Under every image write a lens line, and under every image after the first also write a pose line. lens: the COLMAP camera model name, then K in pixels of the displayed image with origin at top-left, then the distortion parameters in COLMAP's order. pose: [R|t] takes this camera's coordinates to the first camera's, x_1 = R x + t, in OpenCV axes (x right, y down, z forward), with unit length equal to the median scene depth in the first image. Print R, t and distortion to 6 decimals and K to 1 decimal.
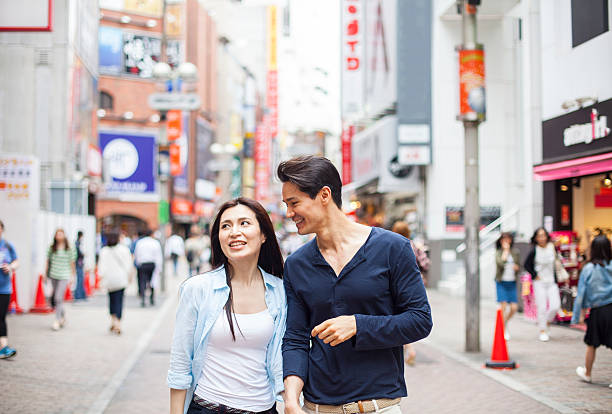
lens RADIAL K [[1002.0, 0, 305.9], [0, 1002.0, 186.2], [0, 0, 1]] dist [-0.095595, -0.073947]
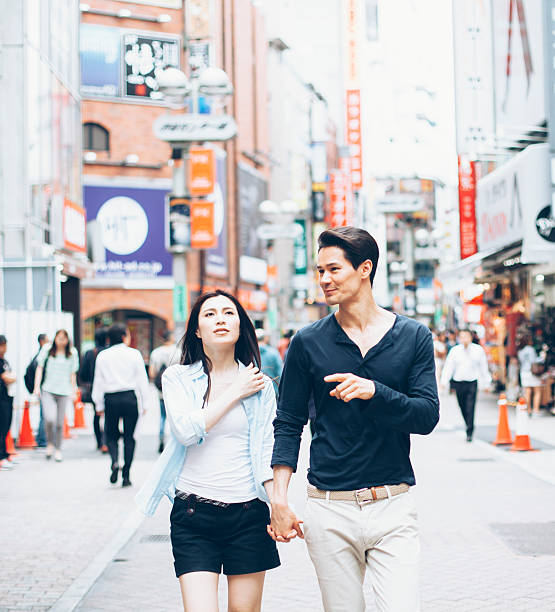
lens RADIAL K [[1478.9, 0, 358.0], [0, 1478.9, 305.8], [0, 0, 1]] dist [-0.145307, -0.531569]
pose [[0.999189, -0.022234, -0.033563, 0.000577], [0.023154, 0.999360, 0.027268, 0.003926], [0.032935, -0.028023, 0.999065, 0.059907]]
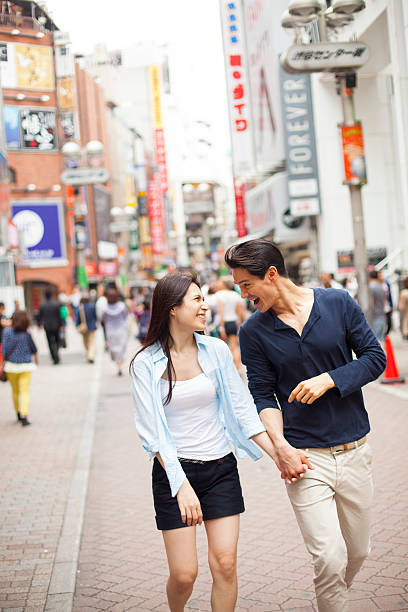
lens RADIAL K [[980.9, 0, 204.0], [0, 980.9, 306.0], [0, 0, 1]] dist [-0.087649, 0.052254]
pose [[0.996712, -0.081000, 0.002069, -0.011994], [0.080648, 0.994202, 0.071123, -0.007231], [-0.007818, -0.070722, 0.997465, -0.073060]]
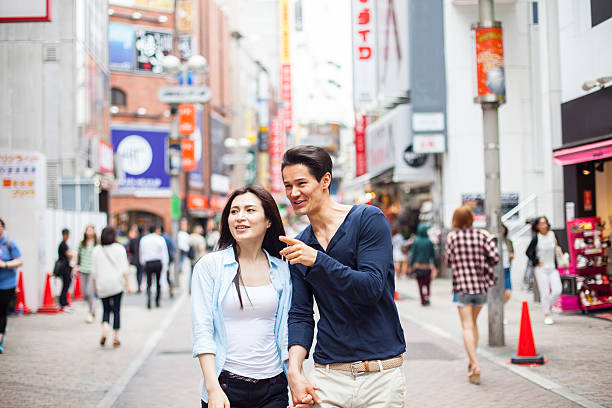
lens RADIAL K [[987.4, 0, 313.9], [0, 987.4, 191.3], [0, 0, 1]] dist [-0.131318, 0.019136]
pose [[0.999725, -0.021983, -0.008179, 0.001588], [0.022082, 0.999681, 0.012271, 0.001387], [0.007906, -0.012449, 0.999891, 0.025582]]
